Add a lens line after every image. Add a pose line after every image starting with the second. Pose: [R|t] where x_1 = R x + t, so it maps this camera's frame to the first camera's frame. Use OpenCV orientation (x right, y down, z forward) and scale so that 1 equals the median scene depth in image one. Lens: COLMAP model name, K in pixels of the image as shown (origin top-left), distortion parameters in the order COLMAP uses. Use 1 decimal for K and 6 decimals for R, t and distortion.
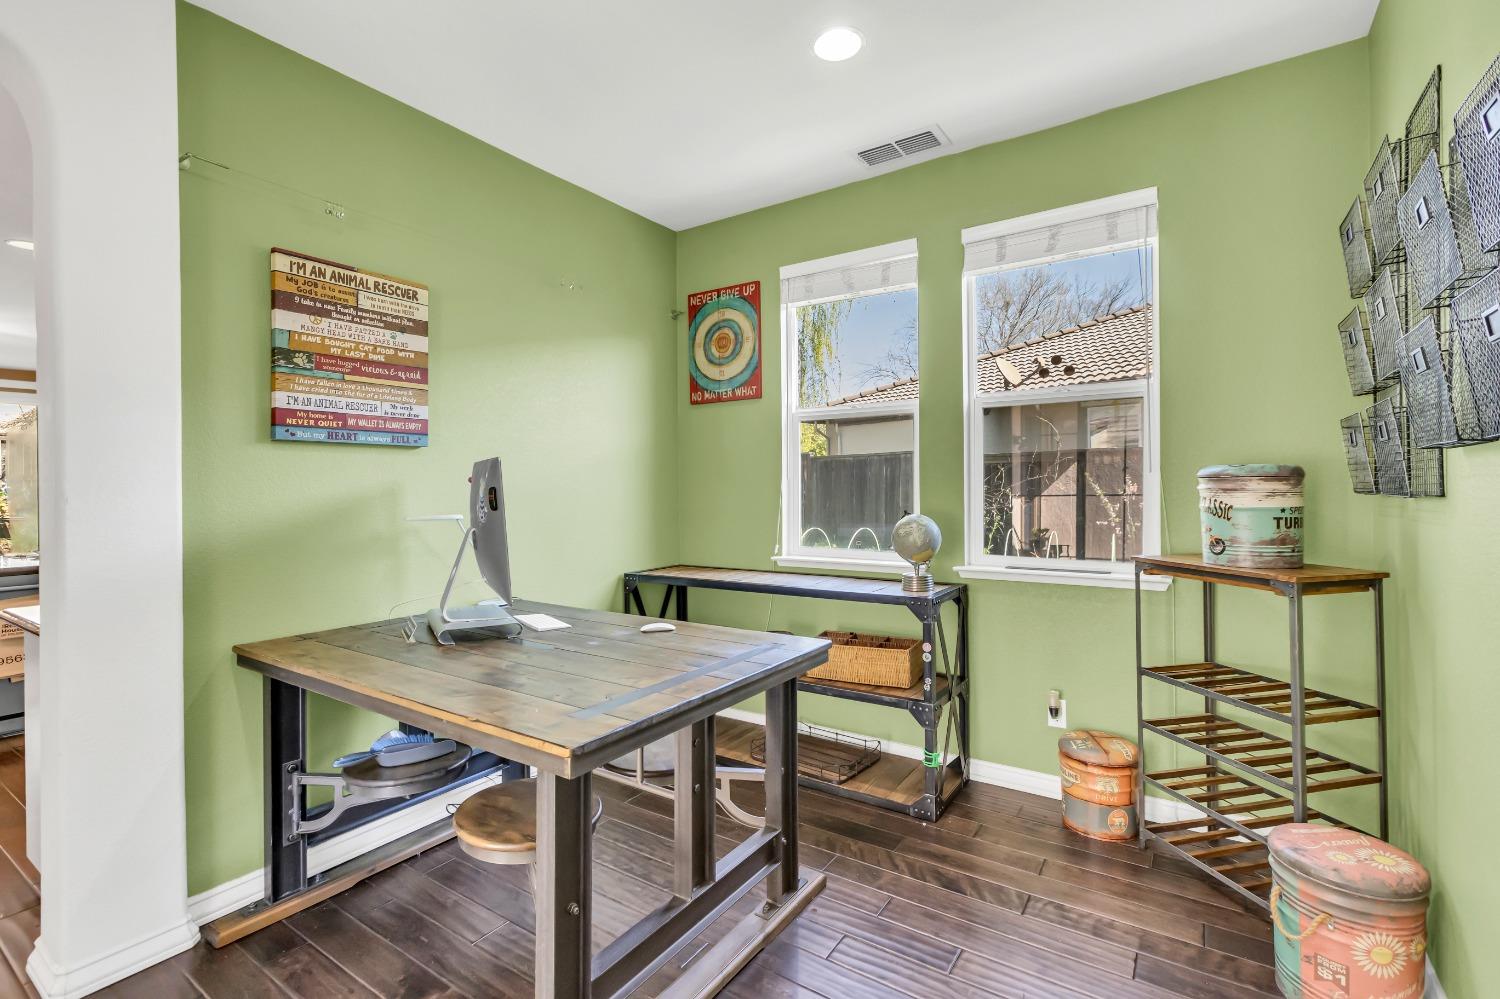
lens RADIAL K [[675.0, 0, 749.7], [0, 675.0, 481.8], [0, 0, 1]] dist [0.001923, -0.000233]
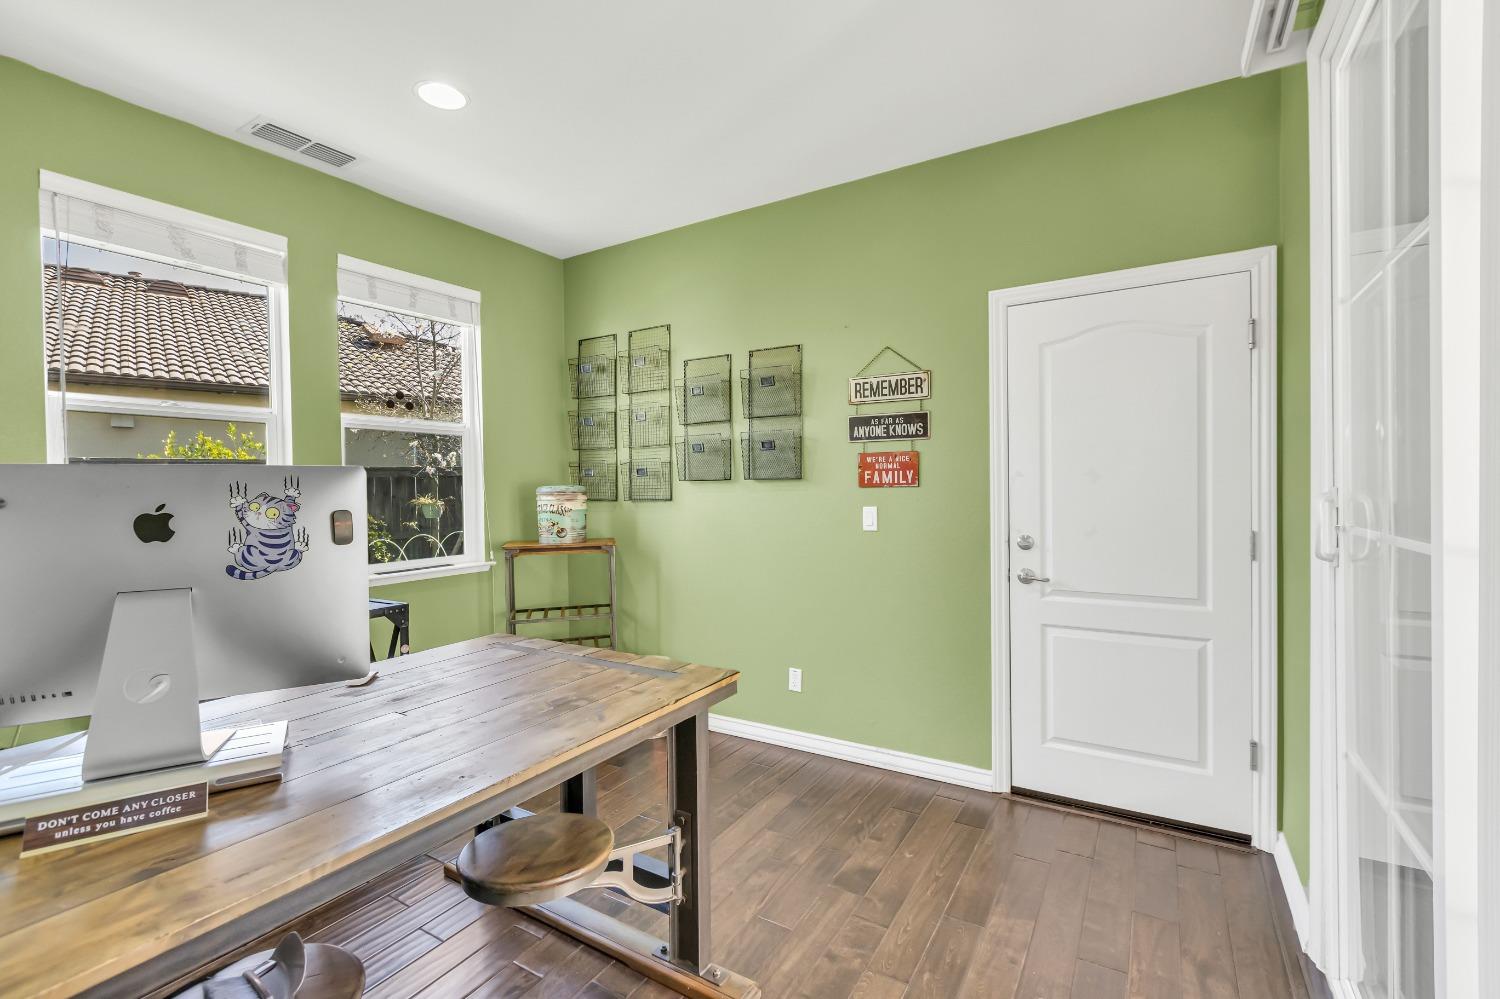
lens RADIAL K [[664.3, 0, 753.8], [0, 664.3, 494.8], [0, 0, 1]] dist [0.000910, -0.000031]
pose [[-0.051850, -0.009822, 0.998607, -0.756158], [0.008536, 0.999911, 0.010278, -0.011387], [-0.998618, 0.009057, -0.051762, 0.437983]]
